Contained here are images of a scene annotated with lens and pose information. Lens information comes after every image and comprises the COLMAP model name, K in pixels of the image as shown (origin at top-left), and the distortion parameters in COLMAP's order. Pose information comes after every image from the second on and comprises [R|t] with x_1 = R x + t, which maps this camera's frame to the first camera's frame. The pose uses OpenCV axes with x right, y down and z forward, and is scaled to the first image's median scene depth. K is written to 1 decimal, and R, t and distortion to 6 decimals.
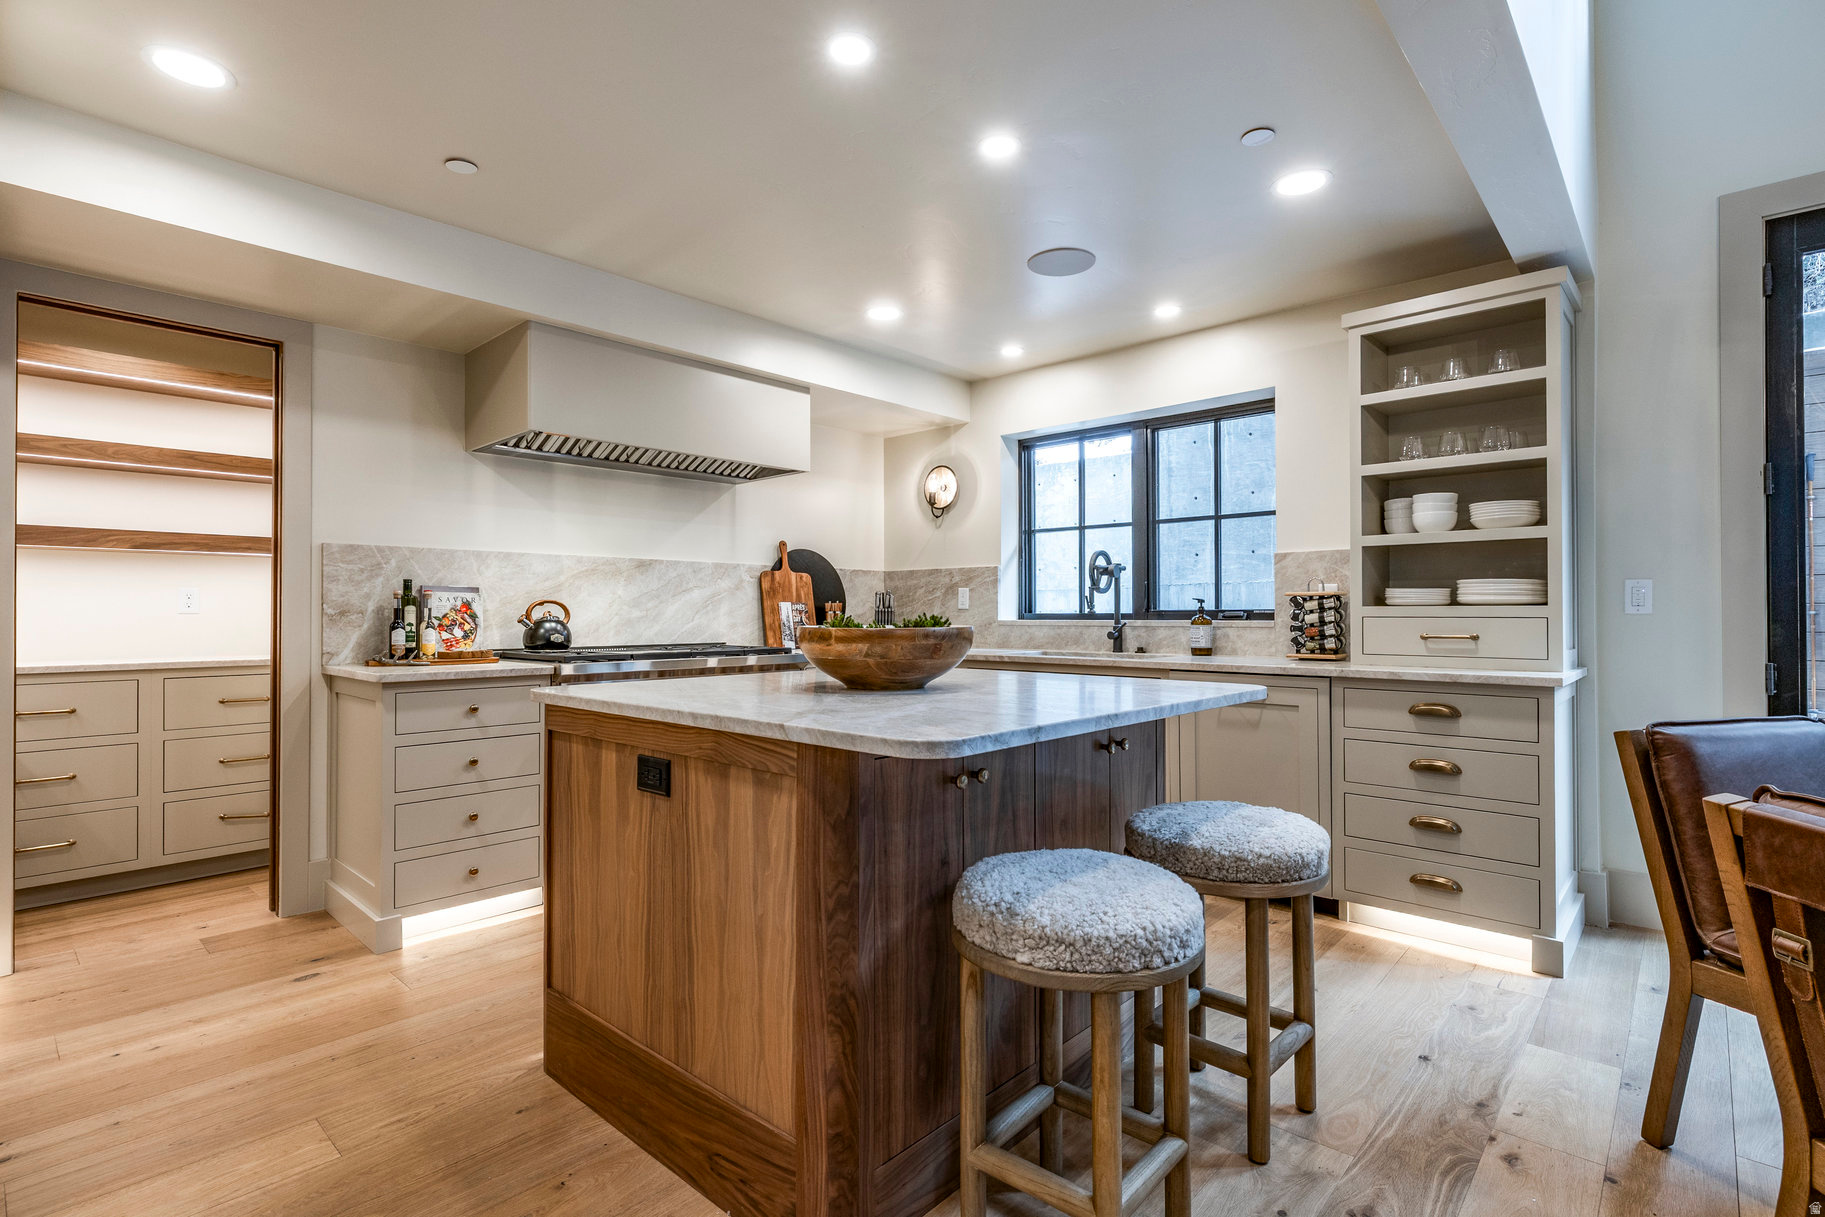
lens RADIAL K [[871.2, 0, 905.1], [0, 871.2, 609.1], [0, 0, 1]] dist [-0.002130, 0.000733]
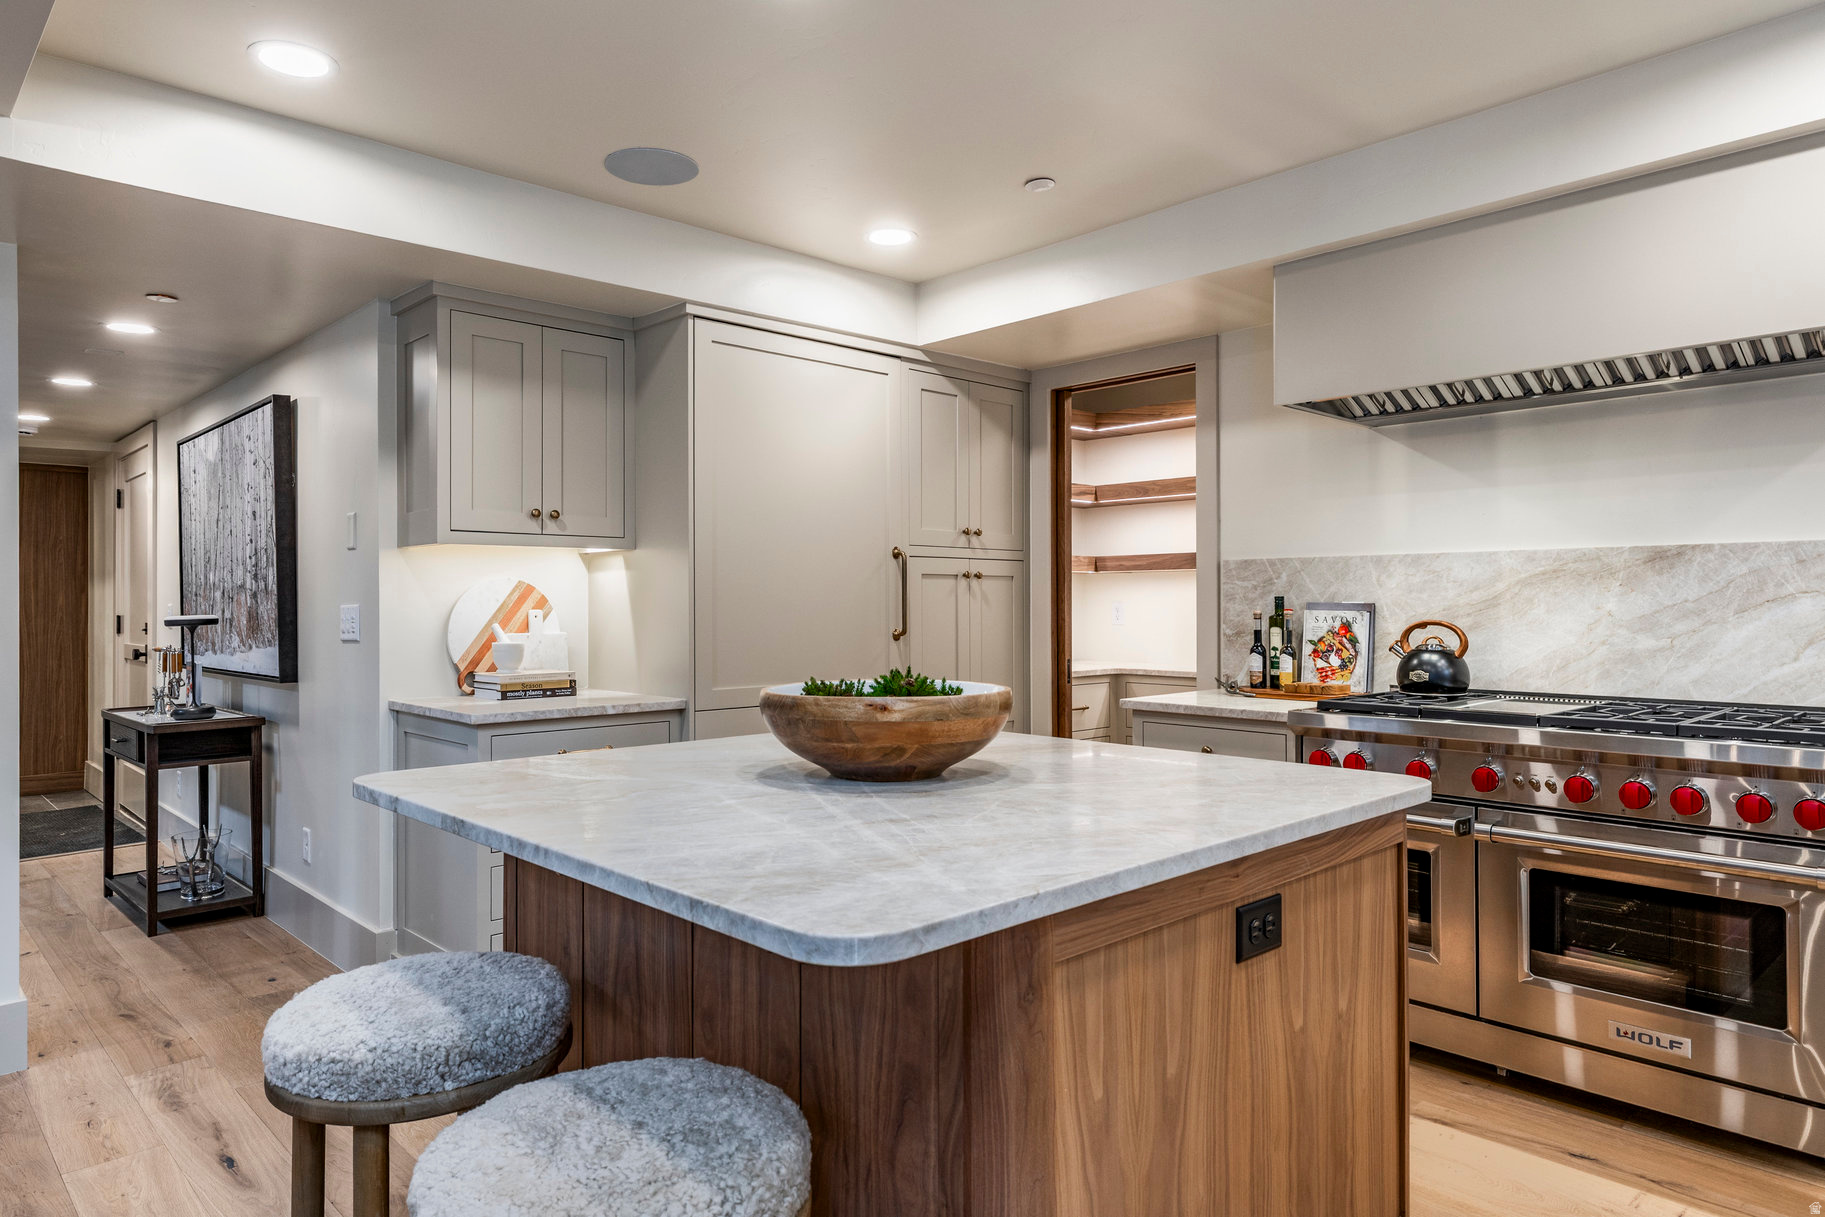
lens RADIAL K [[1136.6, 0, 912.5], [0, 1136.6, 608.5], [0, 0, 1]] dist [0.009062, 0.001556]
pose [[-0.071871, 0.007430, -0.997386, 0.584038], [0.008828, 0.999938, 0.006813, -0.033099], [0.997375, -0.008315, -0.071932, 0.715448]]
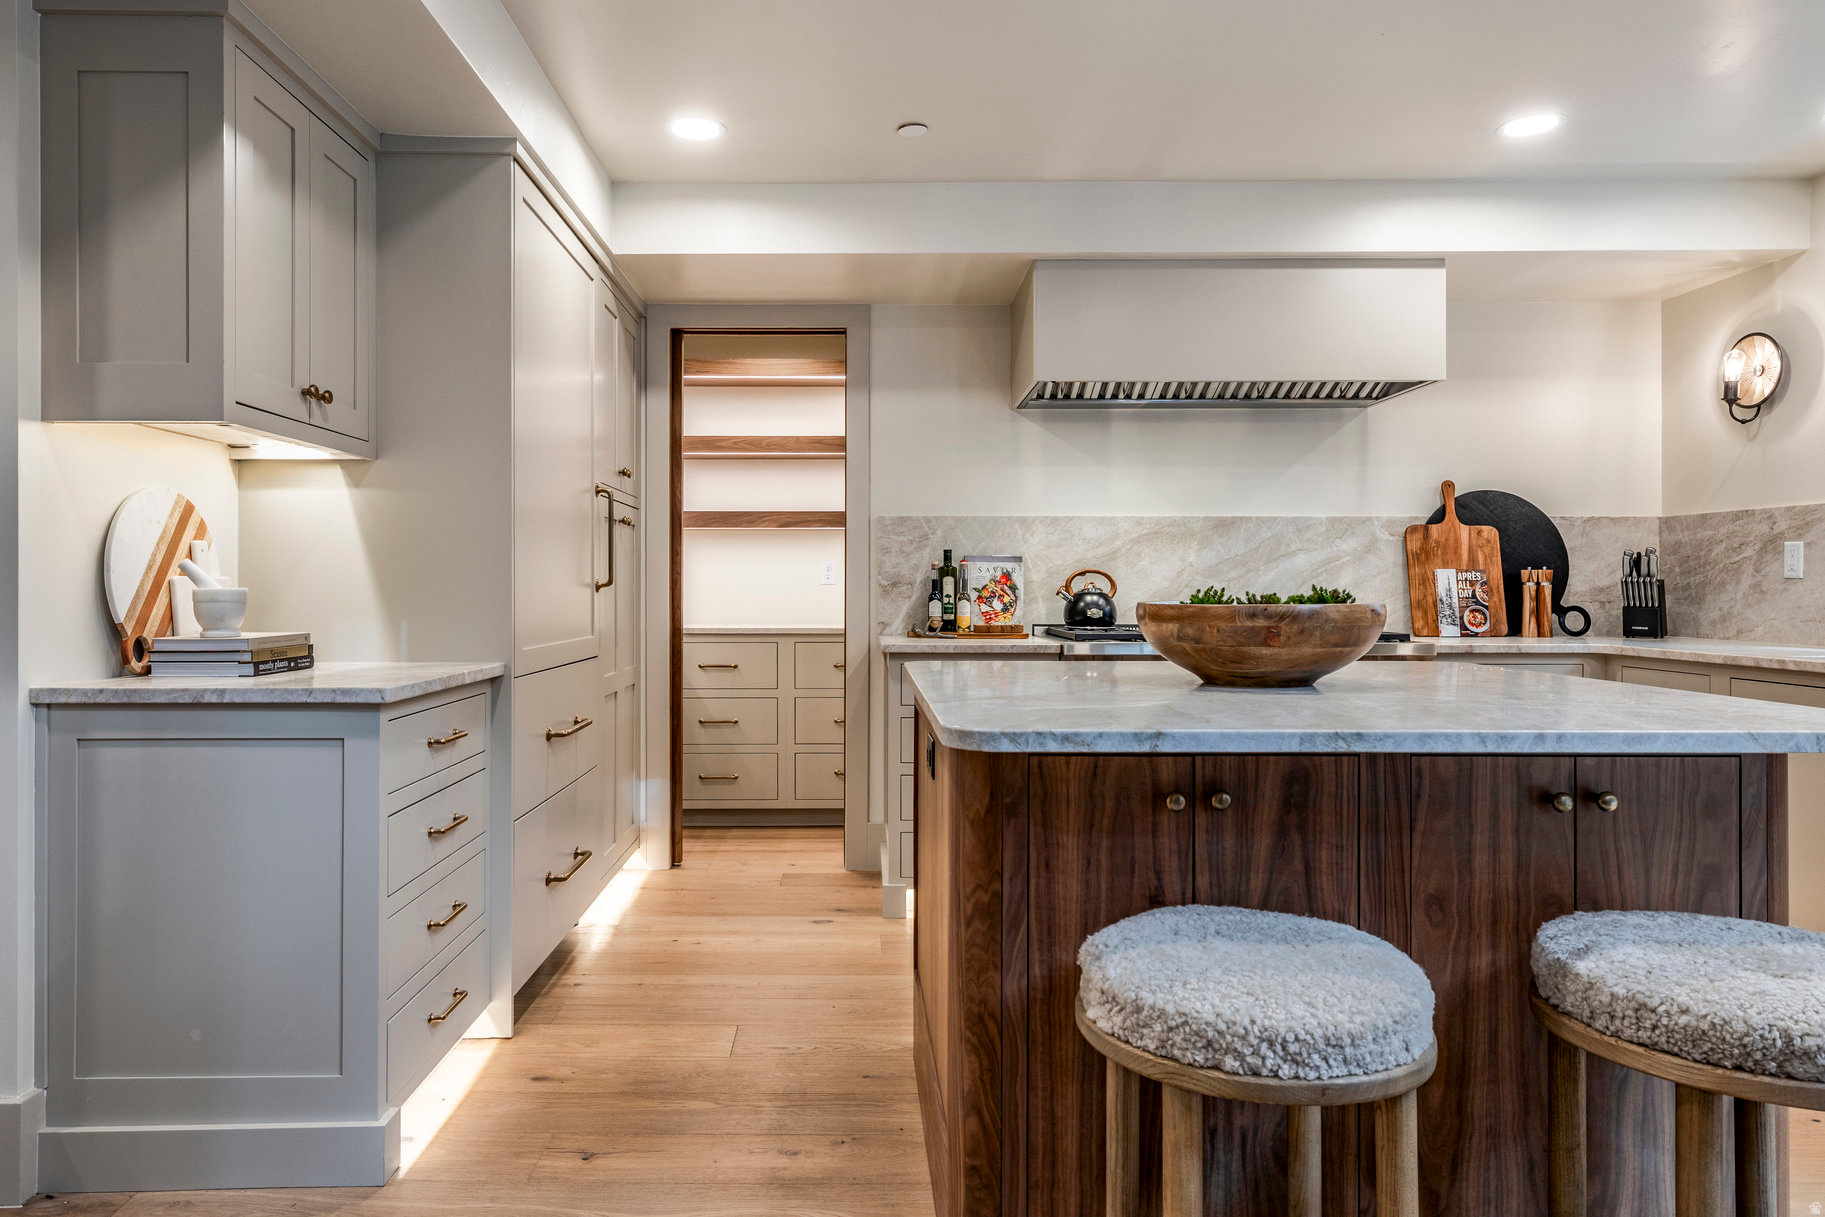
lens RADIAL K [[1155.3, 0, 866.5], [0, 1155.3, 590.0], [0, 0, 1]] dist [0.006660, 0.001916]
pose [[0.686055, 0.004498, -0.727535, 0.306613], [0.002341, 0.999962, 0.008390, -0.000018], [0.727545, -0.007459, 0.686019, 0.046373]]
